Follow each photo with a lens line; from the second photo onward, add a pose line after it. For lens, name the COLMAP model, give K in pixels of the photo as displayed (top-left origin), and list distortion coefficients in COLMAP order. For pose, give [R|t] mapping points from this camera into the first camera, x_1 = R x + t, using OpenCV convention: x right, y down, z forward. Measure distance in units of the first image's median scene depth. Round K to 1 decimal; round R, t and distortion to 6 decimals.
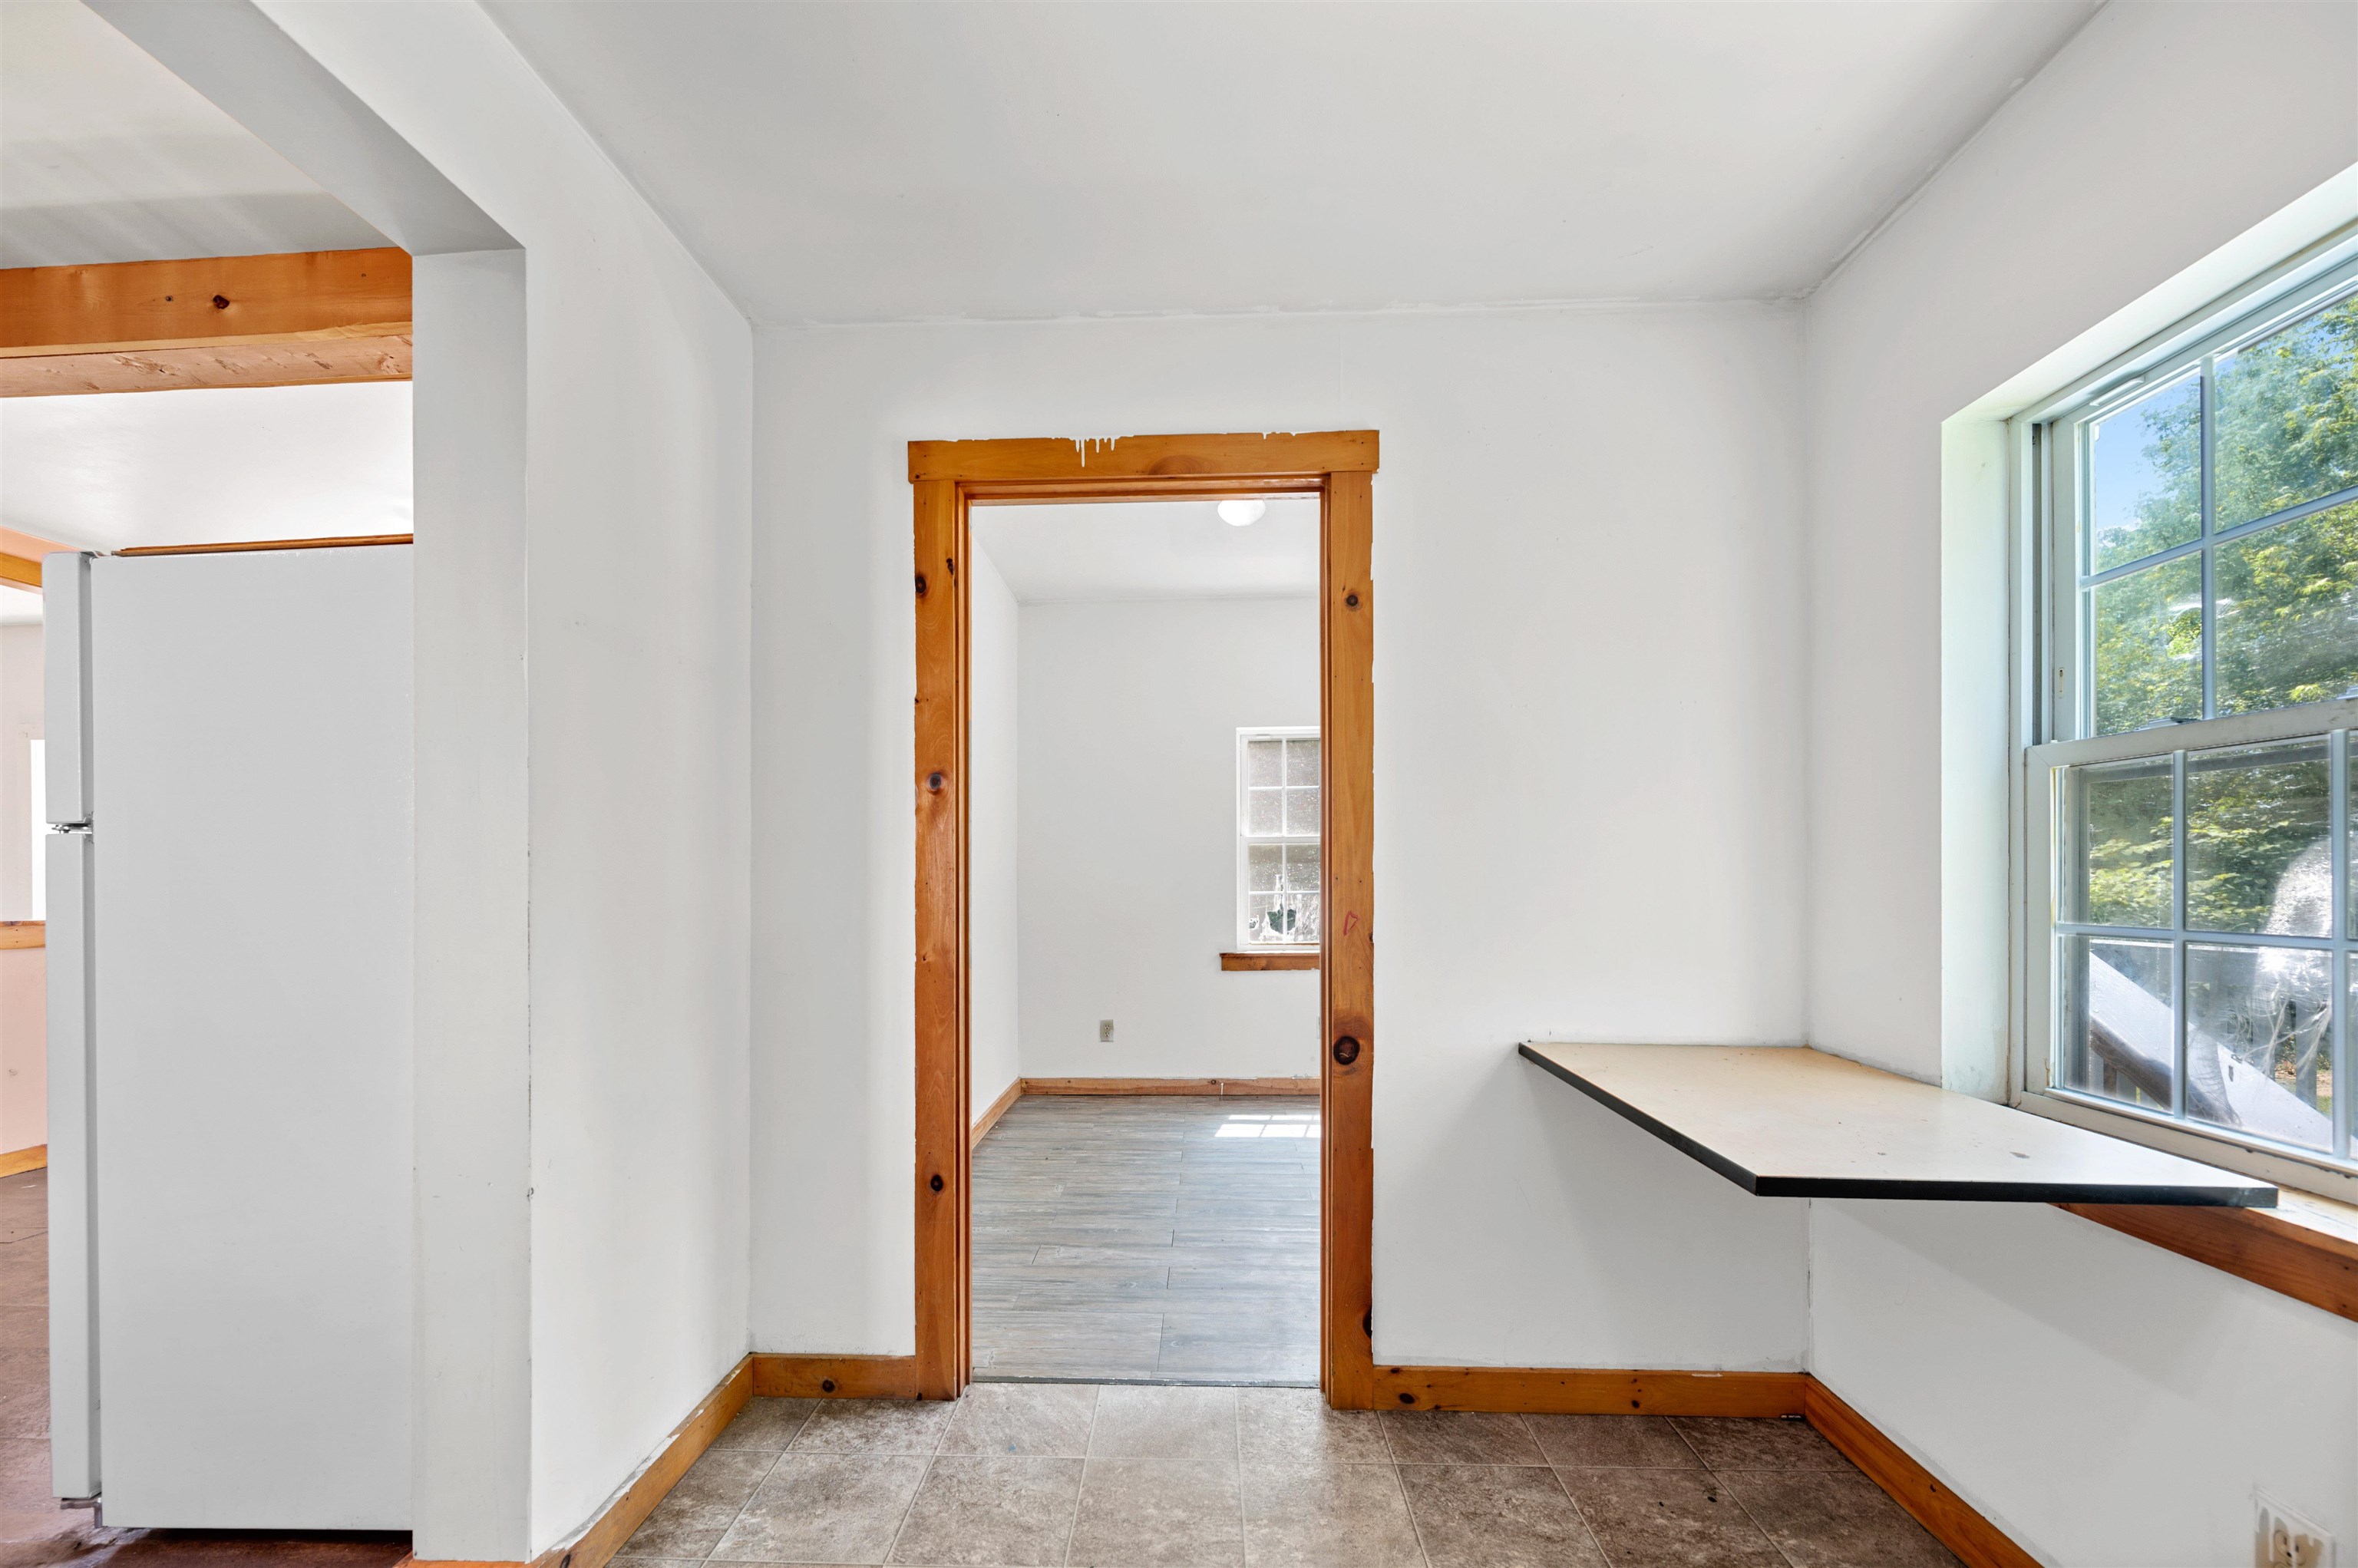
lens RADIAL K [[963.4, 0, 1166.4], [0, 963.4, 881.2], [0, 0, 1]] dist [-0.002584, 0.000027]
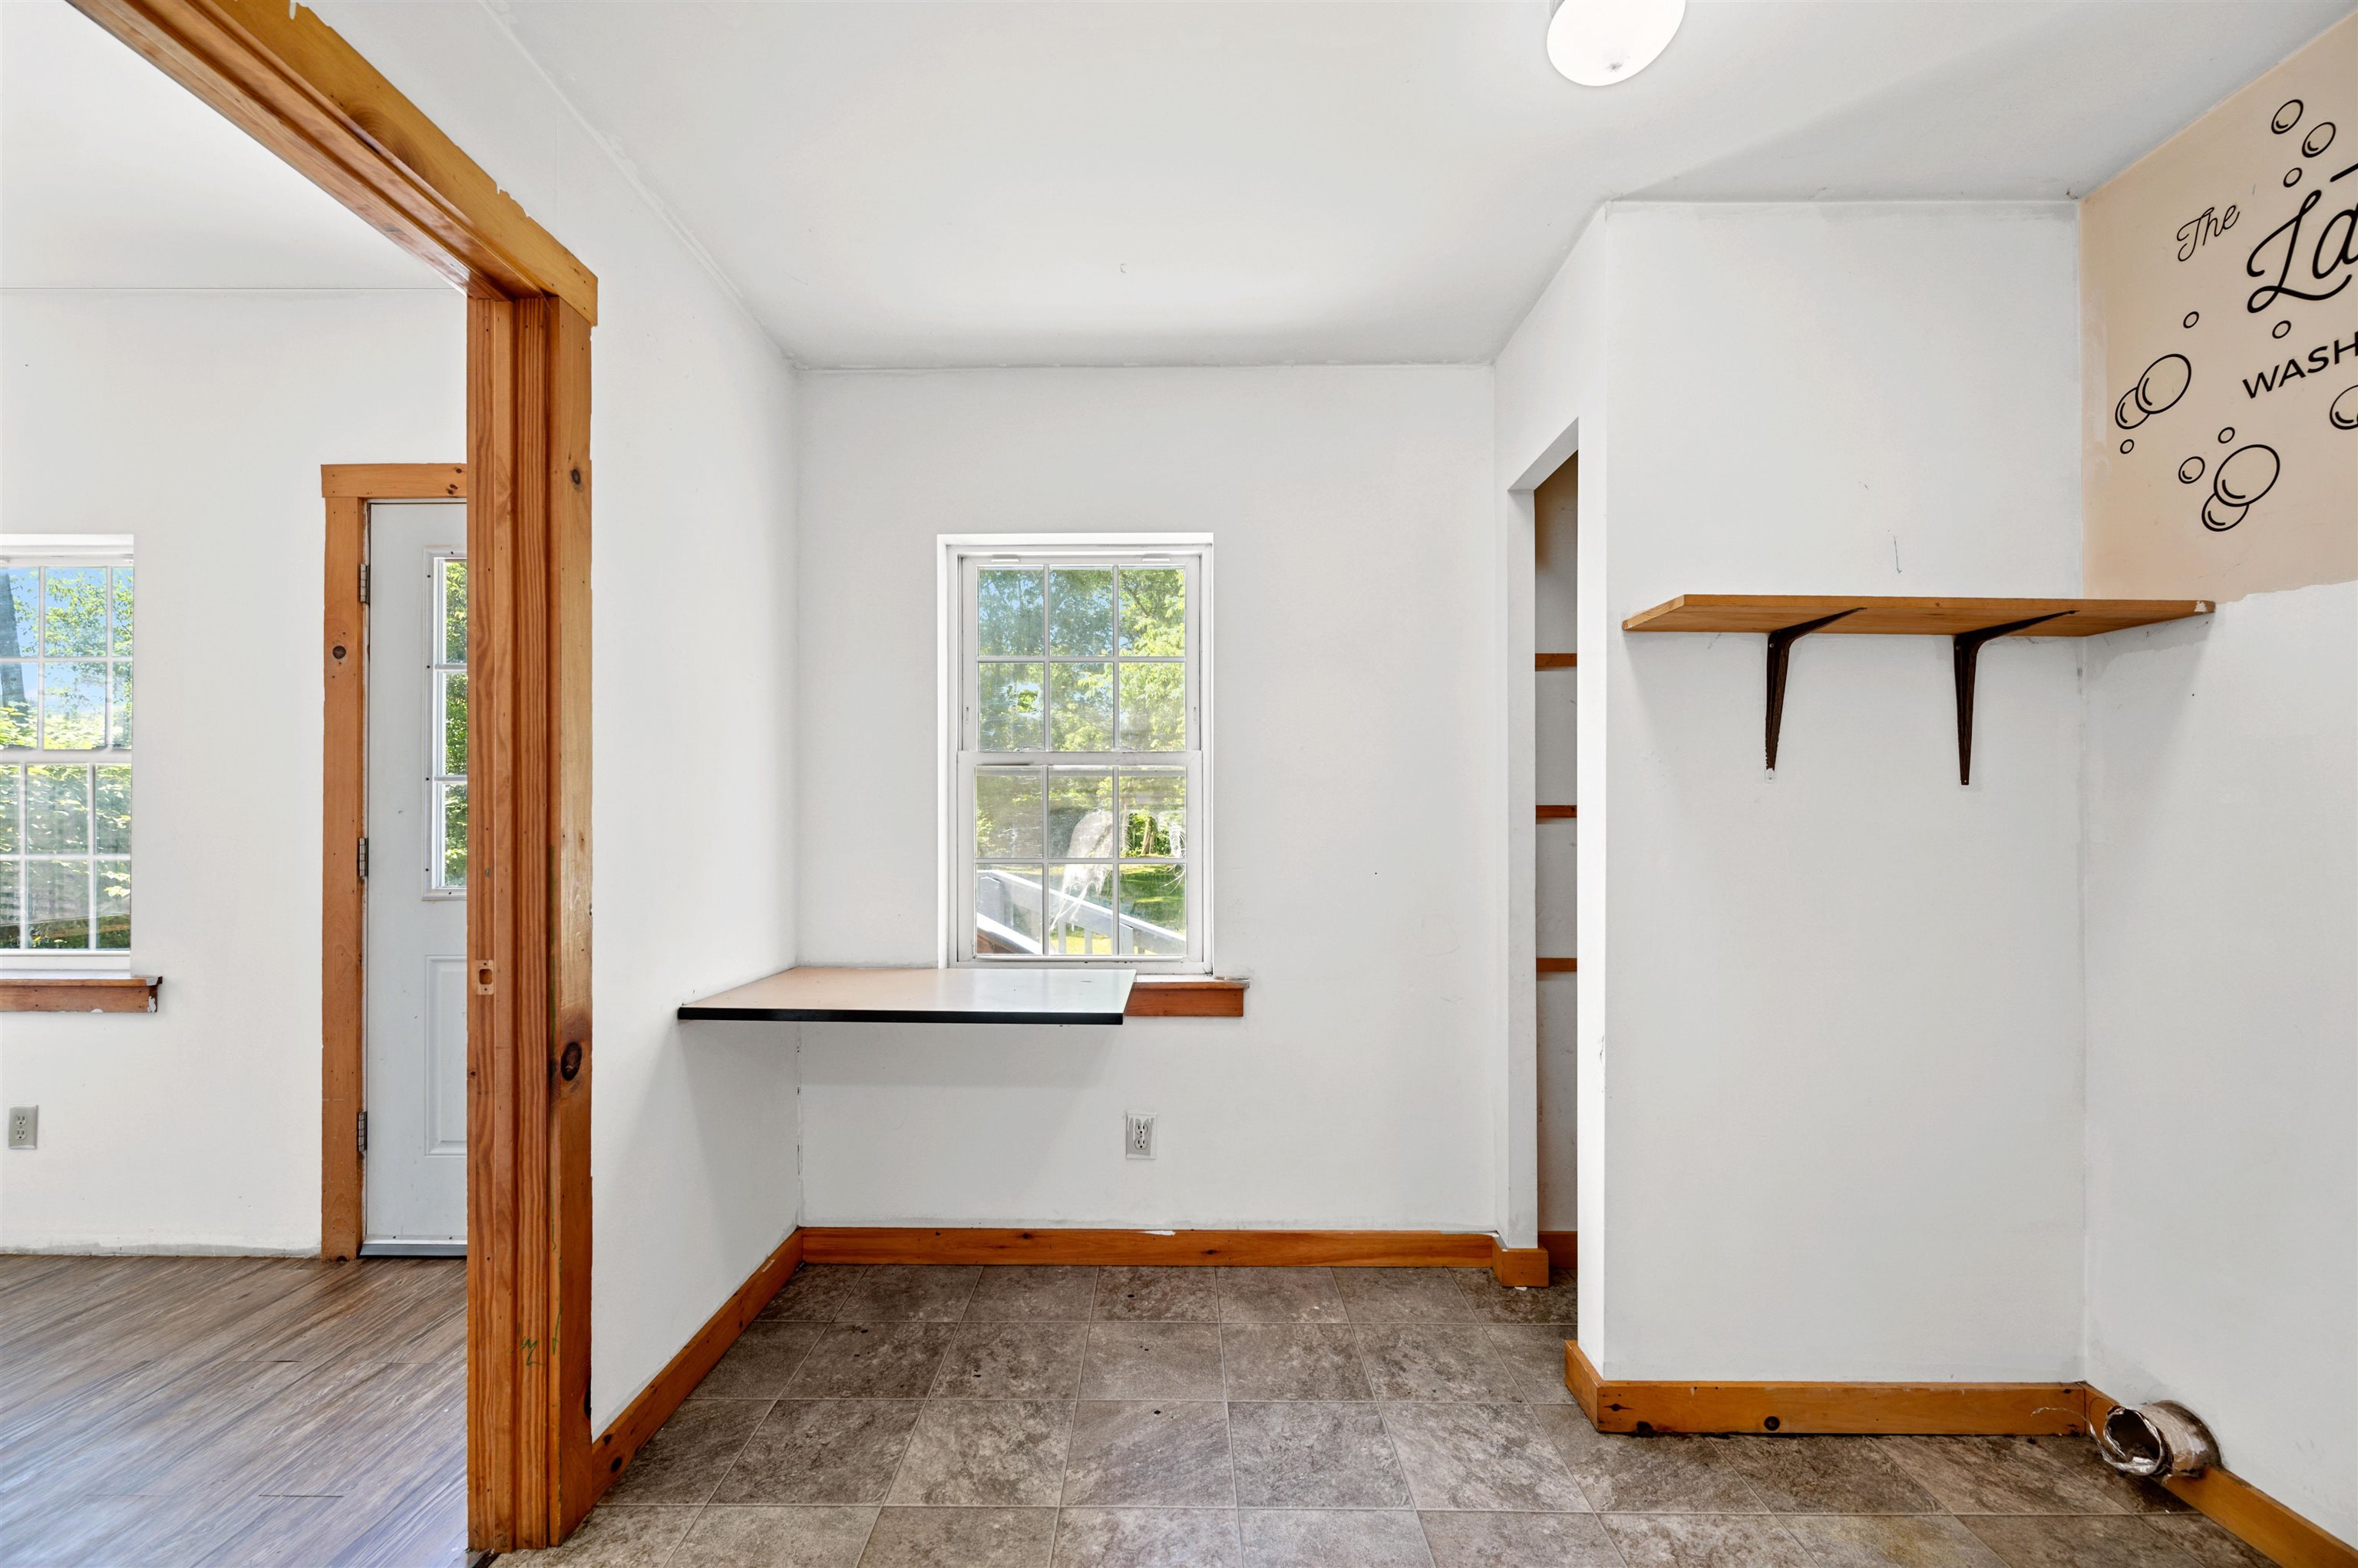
lens RADIAL K [[947.2, 0, 1183.5], [0, 947.2, 819.2], [0, 0, 1]] dist [0.000792, -0.000830]
pose [[-0.034855, 0.006158, 0.999373, -0.627372], [0.004148, 0.999973, -0.006017, -0.010324], [-0.999384, 0.003936, -0.034879, 0.580299]]
